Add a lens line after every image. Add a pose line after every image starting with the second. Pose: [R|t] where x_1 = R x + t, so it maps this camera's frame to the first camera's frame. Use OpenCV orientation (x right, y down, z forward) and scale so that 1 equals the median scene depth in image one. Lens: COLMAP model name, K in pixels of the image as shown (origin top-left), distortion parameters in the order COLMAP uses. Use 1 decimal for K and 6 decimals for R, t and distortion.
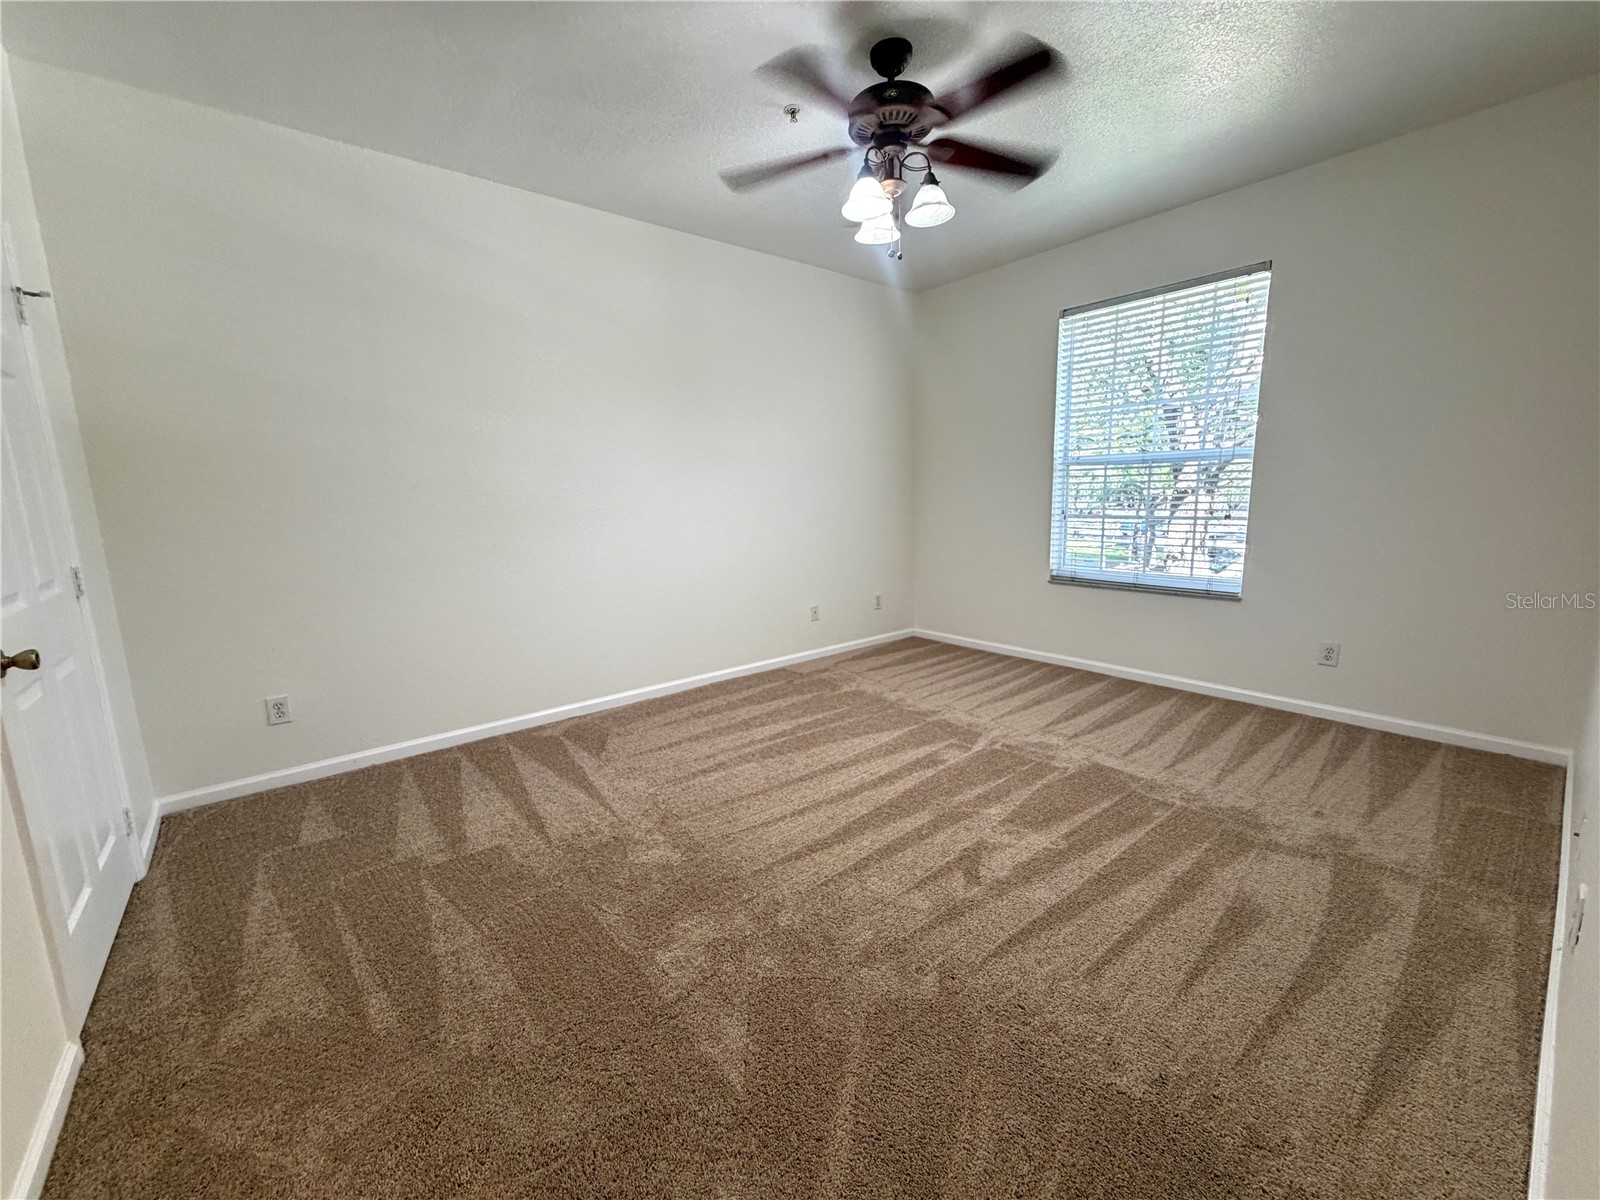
lens RADIAL K [[642.0, 0, 794.7], [0, 642.0, 600.4], [0, 0, 1]] dist [-0.000550, 0.000379]
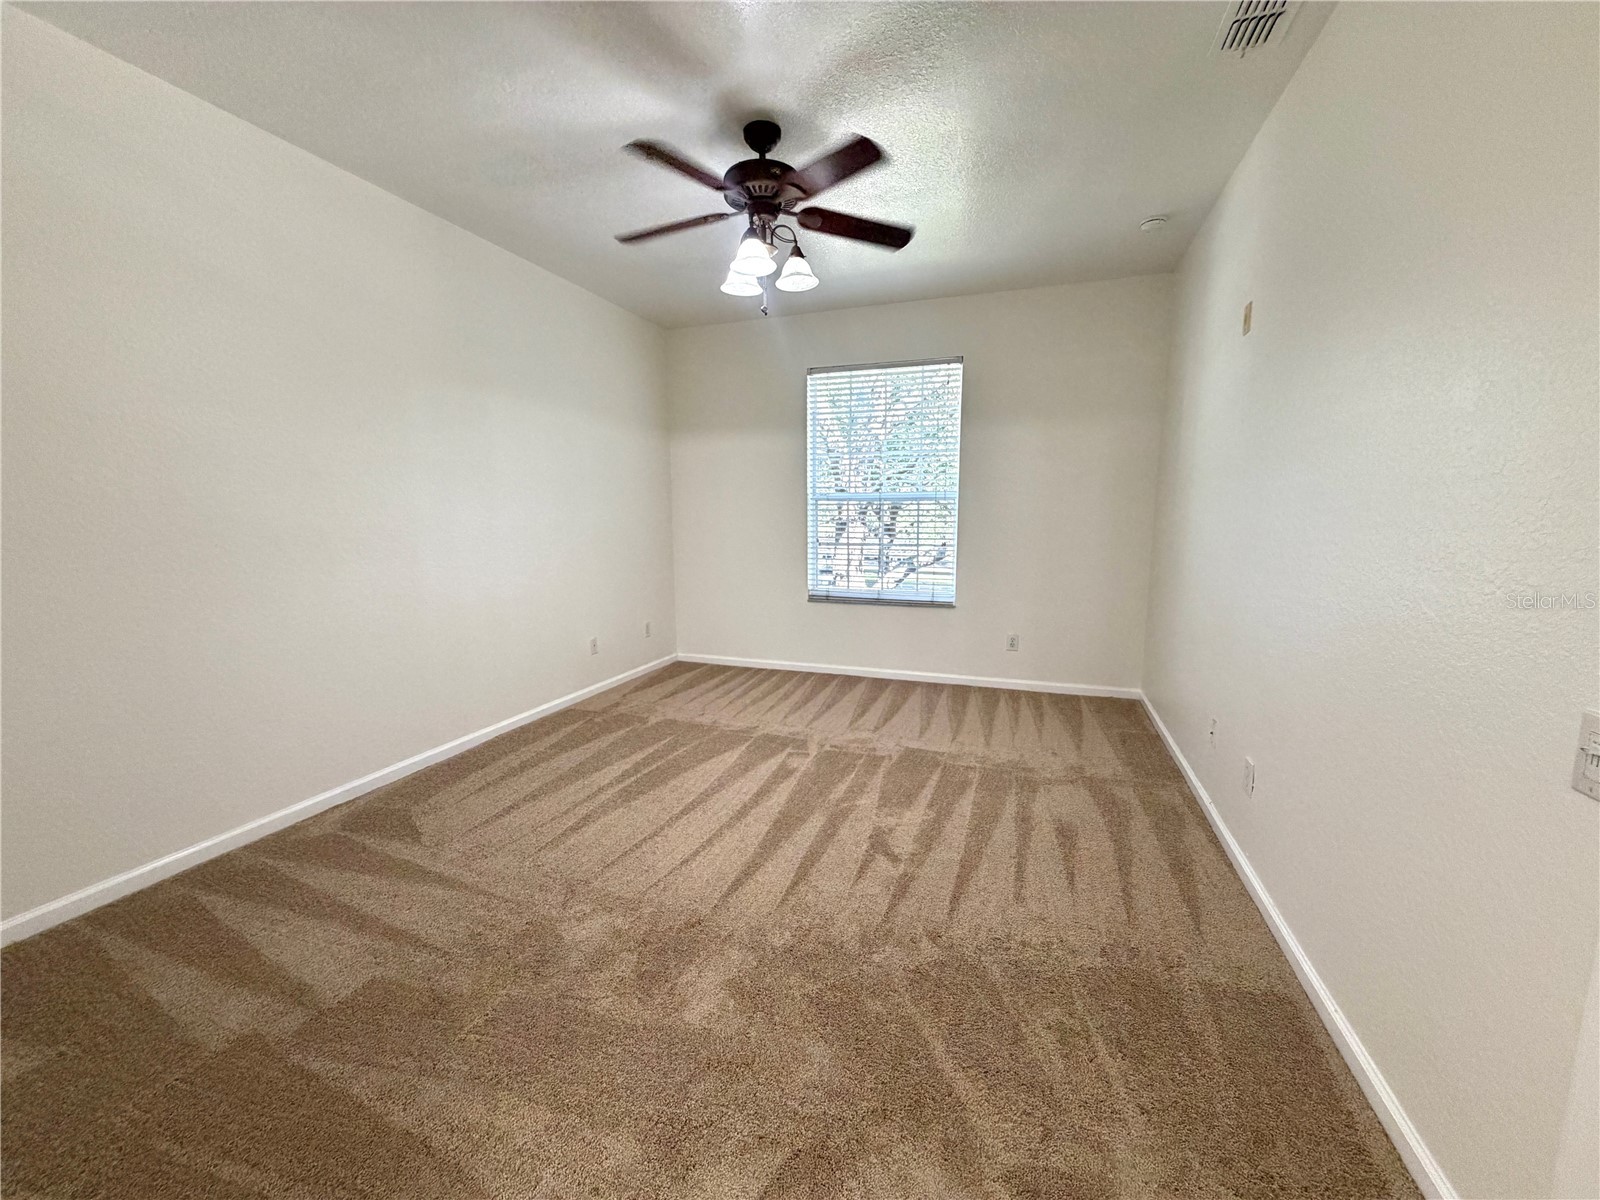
lens RADIAL K [[642.0, 0, 794.7], [0, 642.0, 600.4], [0, 0, 1]] dist [-0.000550, 0.000379]
pose [[0.857391, -0.050419, 0.512189, -0.313069], [0.068974, 0.997469, -0.017271, -0.017651], [-0.510022, 0.050136, 0.858699, 0.046146]]
